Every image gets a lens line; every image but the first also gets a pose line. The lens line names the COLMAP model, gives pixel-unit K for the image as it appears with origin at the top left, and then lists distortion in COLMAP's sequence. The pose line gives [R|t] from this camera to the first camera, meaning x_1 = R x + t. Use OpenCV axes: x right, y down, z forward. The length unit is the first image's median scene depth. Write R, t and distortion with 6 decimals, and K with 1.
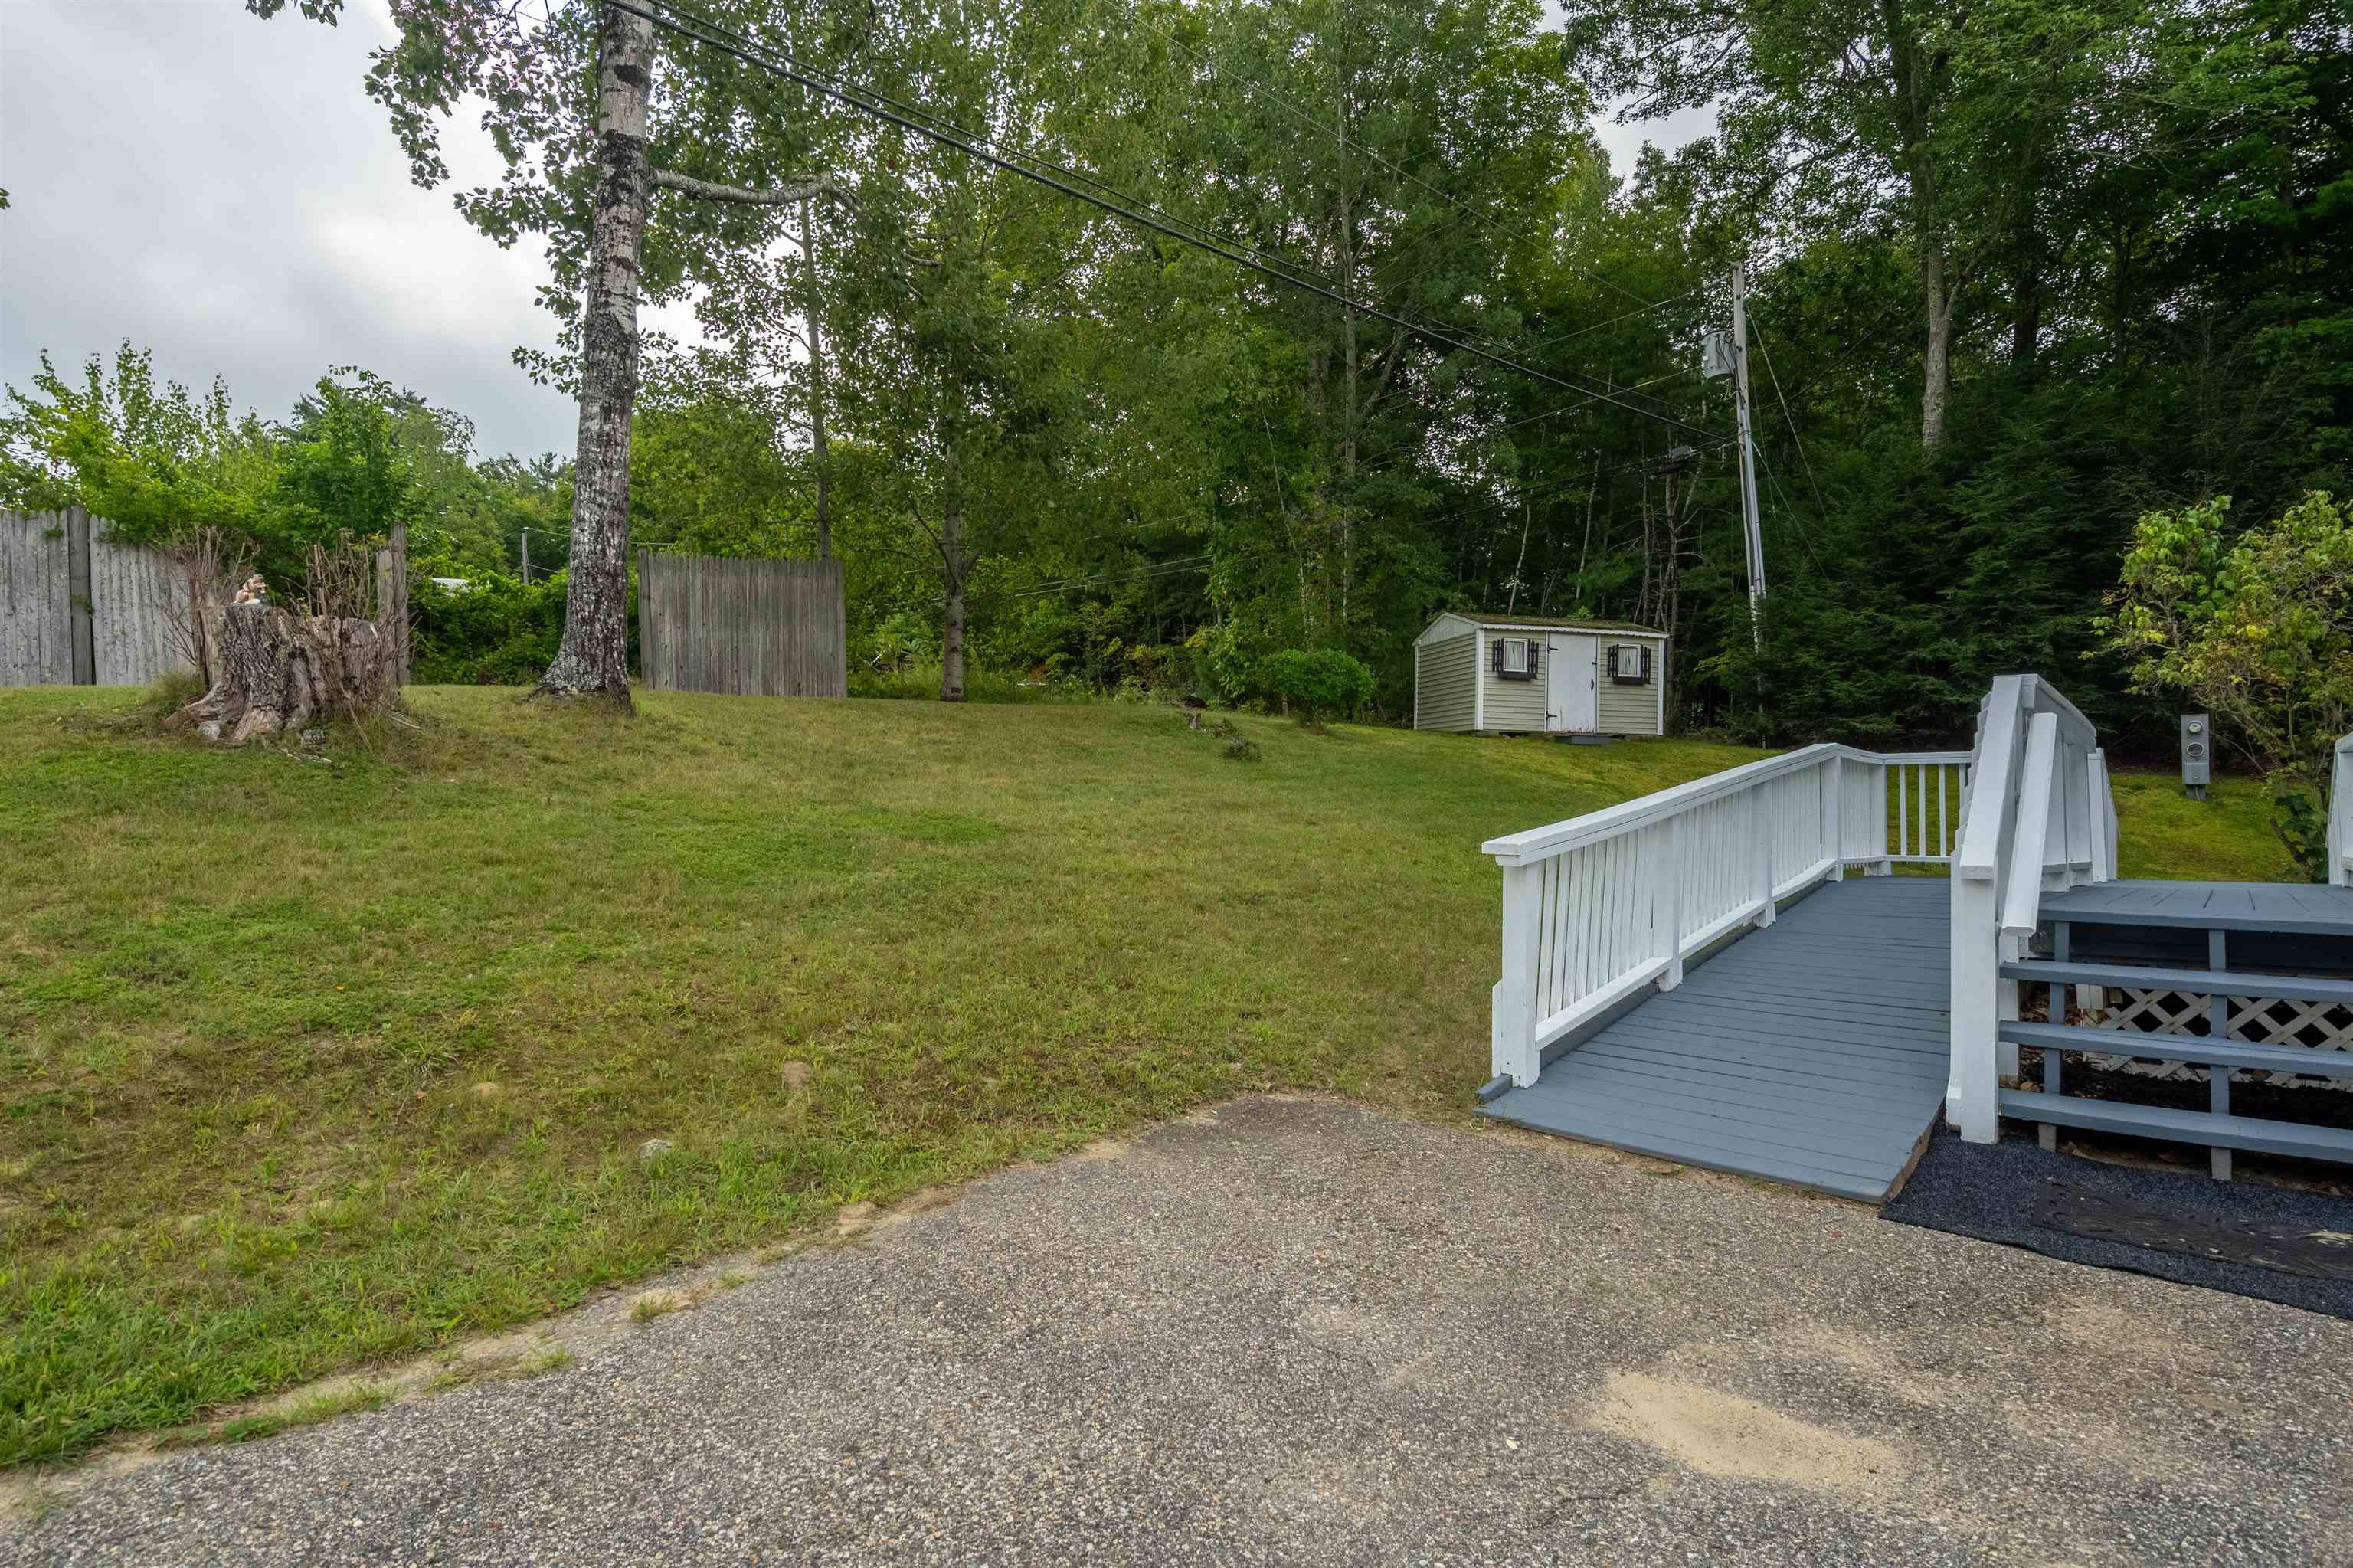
lens RADIAL K [[1172.1, 0, 1176.5], [0, 1172.1, 784.0], [0, 0, 1]] dist [0.003534, 0.000563]
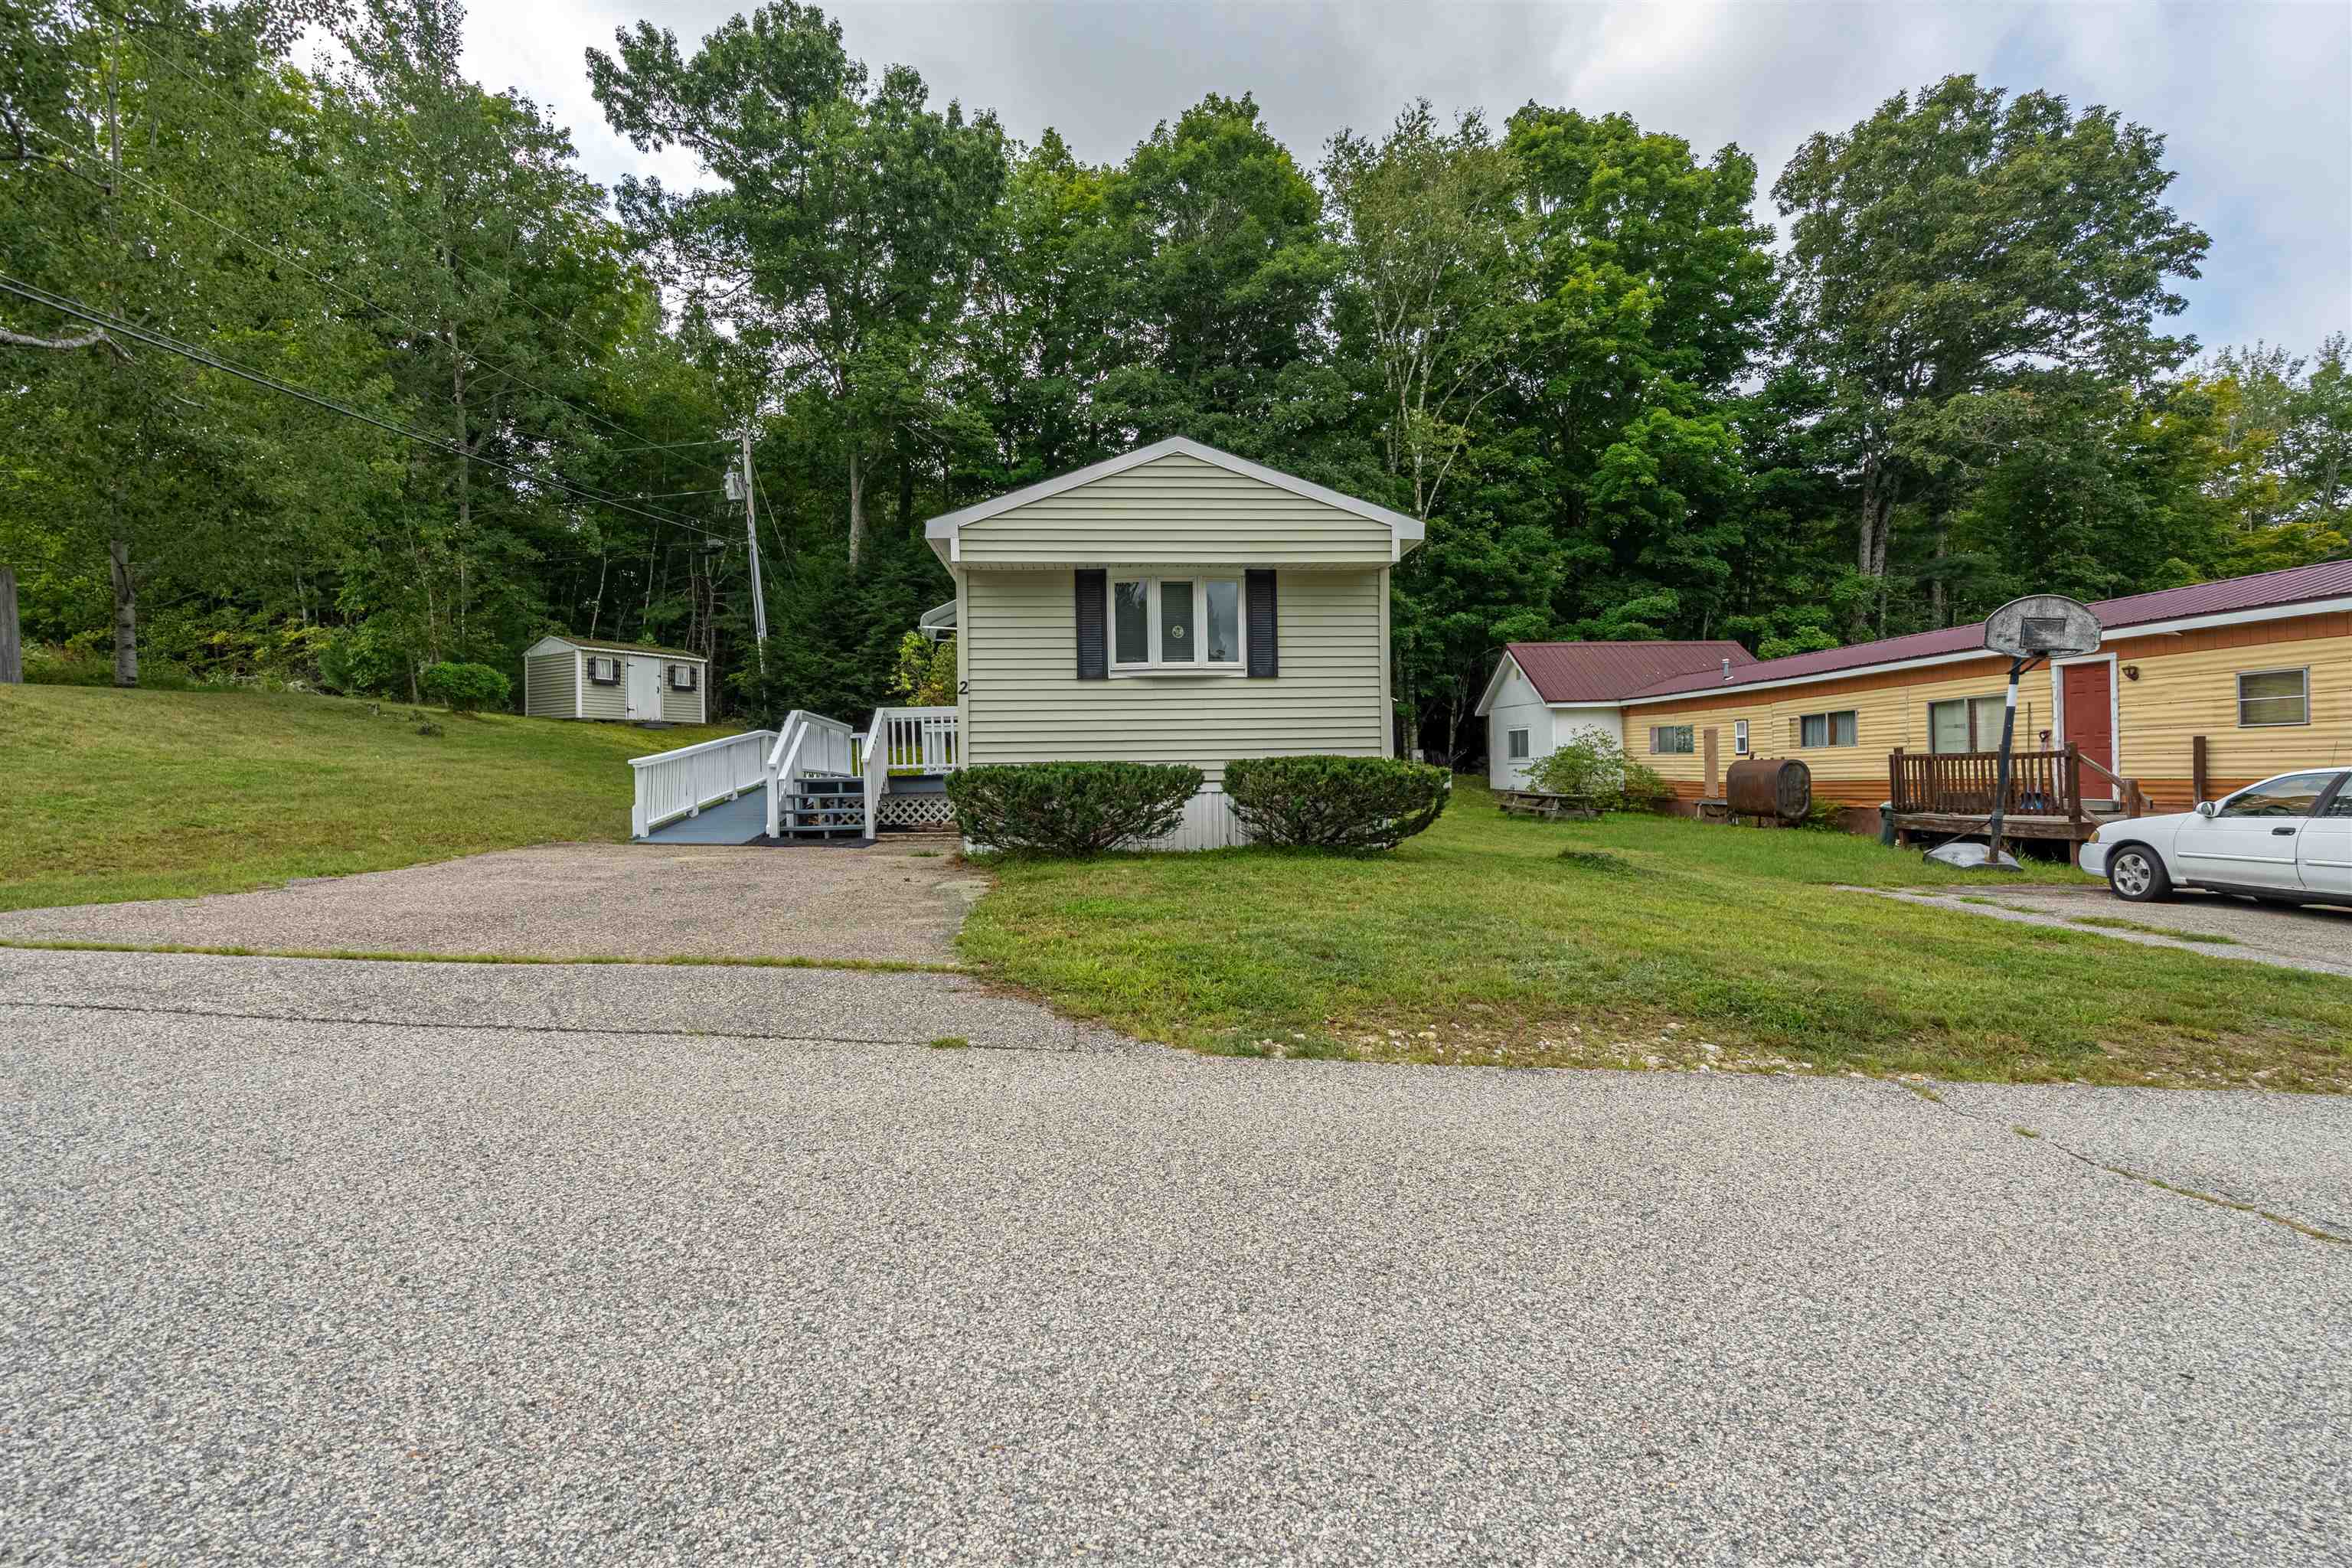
lens RADIAL K [[1097.3, 0, 1176.0], [0, 1097.3, 784.0], [0, 0, 1]] dist [0.003521, 0.000219]
pose [[0.708096, -0.022772, 0.705748, -0.186025], [0.011672, 0.999721, 0.020546, 0.017359], [-0.706019, -0.006311, 0.708165, -0.506744]]
